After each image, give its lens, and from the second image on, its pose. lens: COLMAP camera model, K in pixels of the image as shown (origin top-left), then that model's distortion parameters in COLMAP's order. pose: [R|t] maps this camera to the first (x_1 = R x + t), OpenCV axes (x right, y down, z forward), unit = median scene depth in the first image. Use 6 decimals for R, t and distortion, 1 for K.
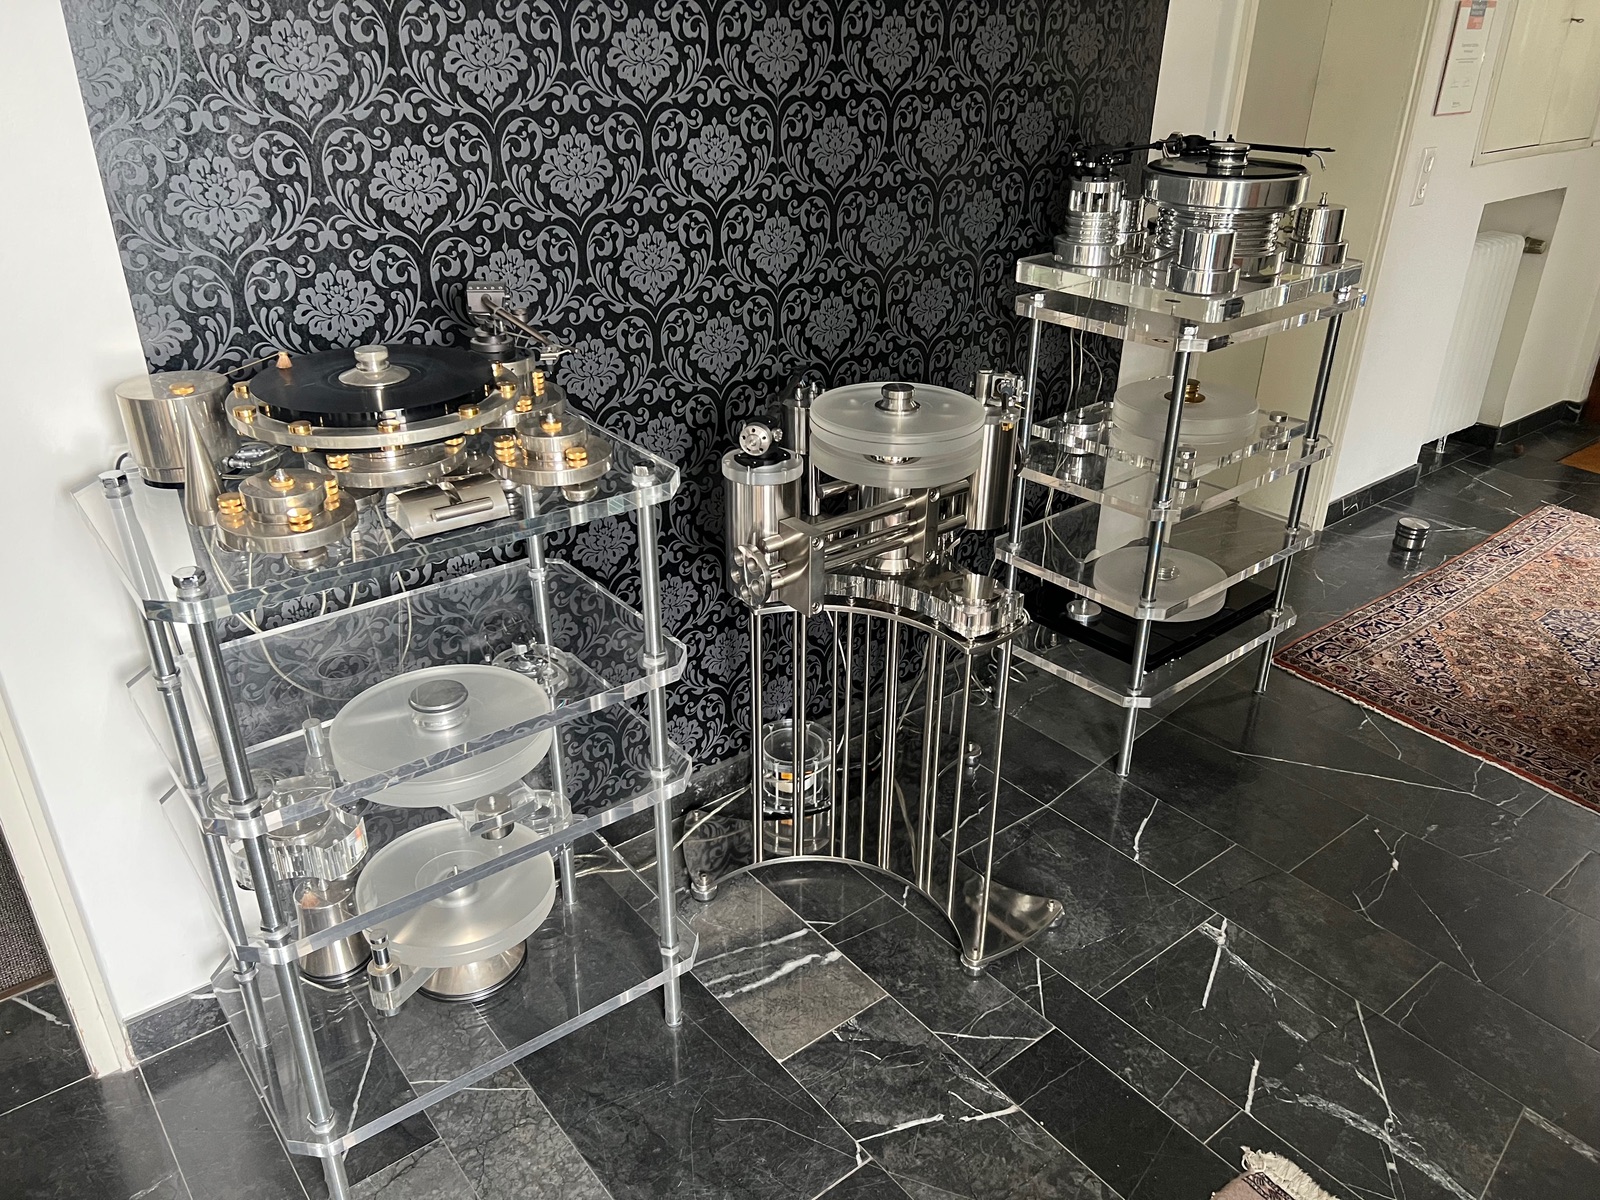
lens RADIAL K [[1210.0, 0, 800.0], [0, 1210.0, 603.0], [0, 0, 1]] dist [-0.003658, -0.001931]
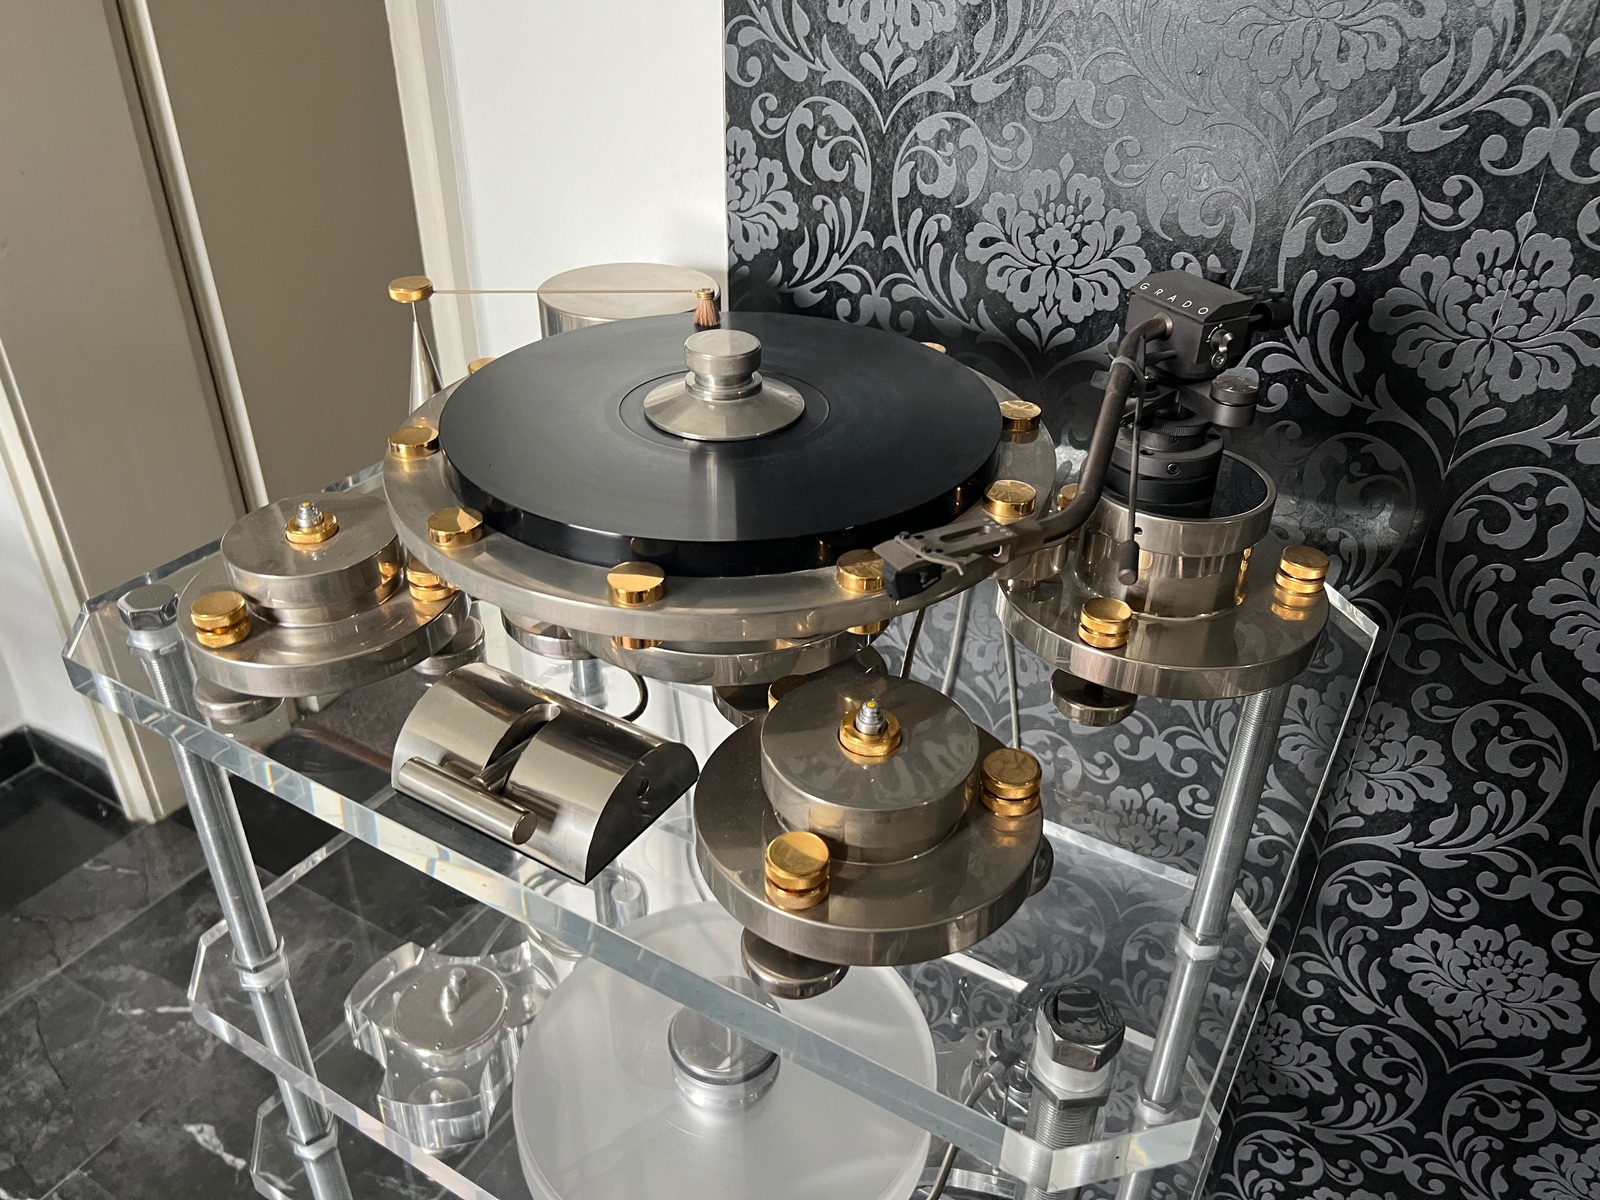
lens RADIAL K [[1210.0, 0, 798.8], [0, 1210.0, 600.0], [0, 0, 1]] dist [-0.003658, -0.001931]
pose [[0.360850, 0.495129, -0.790338, 0.018880], [-0.420375, 0.842817, 0.336072, -0.257073], [0.832509, 0.210967, 0.512271, 0.737993]]
